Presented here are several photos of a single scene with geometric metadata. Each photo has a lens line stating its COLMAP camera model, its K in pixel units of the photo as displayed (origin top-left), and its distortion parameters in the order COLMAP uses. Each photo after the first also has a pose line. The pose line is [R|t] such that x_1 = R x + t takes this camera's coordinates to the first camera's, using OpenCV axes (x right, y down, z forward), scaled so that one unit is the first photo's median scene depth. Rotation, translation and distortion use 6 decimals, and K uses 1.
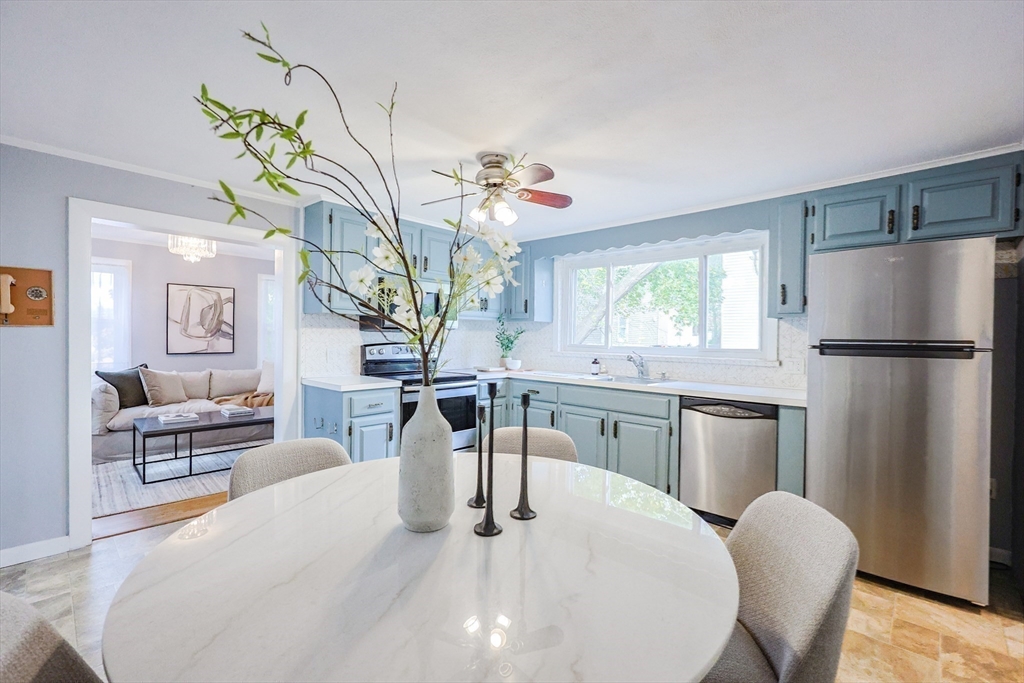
lens RADIAL K [[439.1, 0, 510.3], [0, 439.1, 343.2], [0, 0, 1]] dist [0.000531, 0.000163]
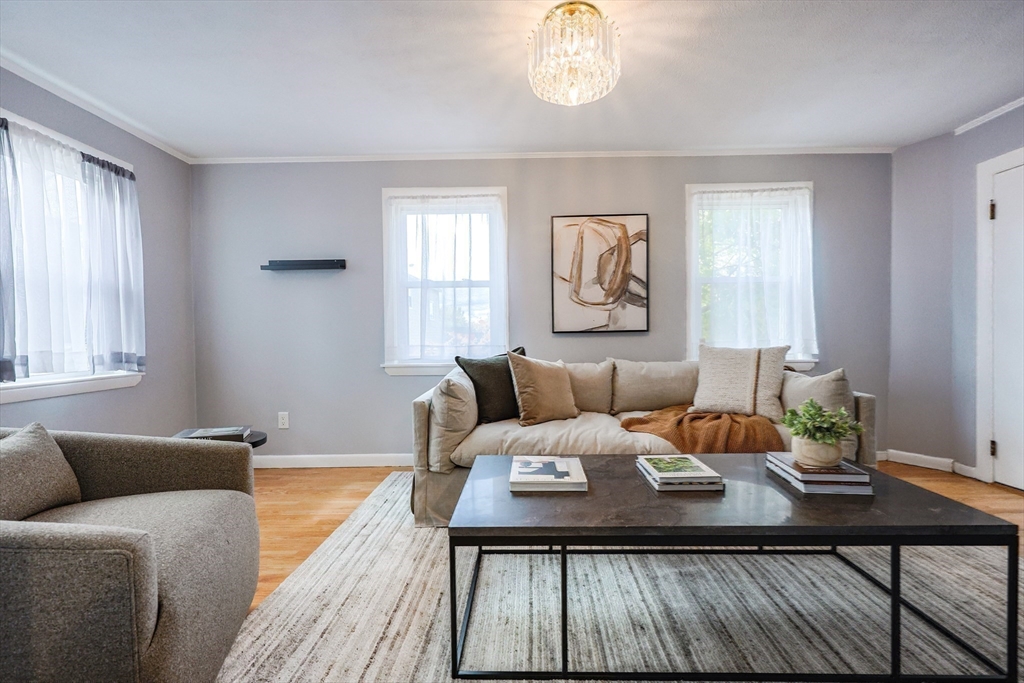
lens RADIAL K [[439.1, 0, 510.3], [0, 439.1, 343.2], [0, 0, 1]] dist [0.000531, 0.000163]
pose [[0.674694, -0.011317, -0.738011, -0.360030], [0.012992, 0.999910, -0.003456, 0.039329], [0.737983, -0.007257, 0.674780, 0.528349]]
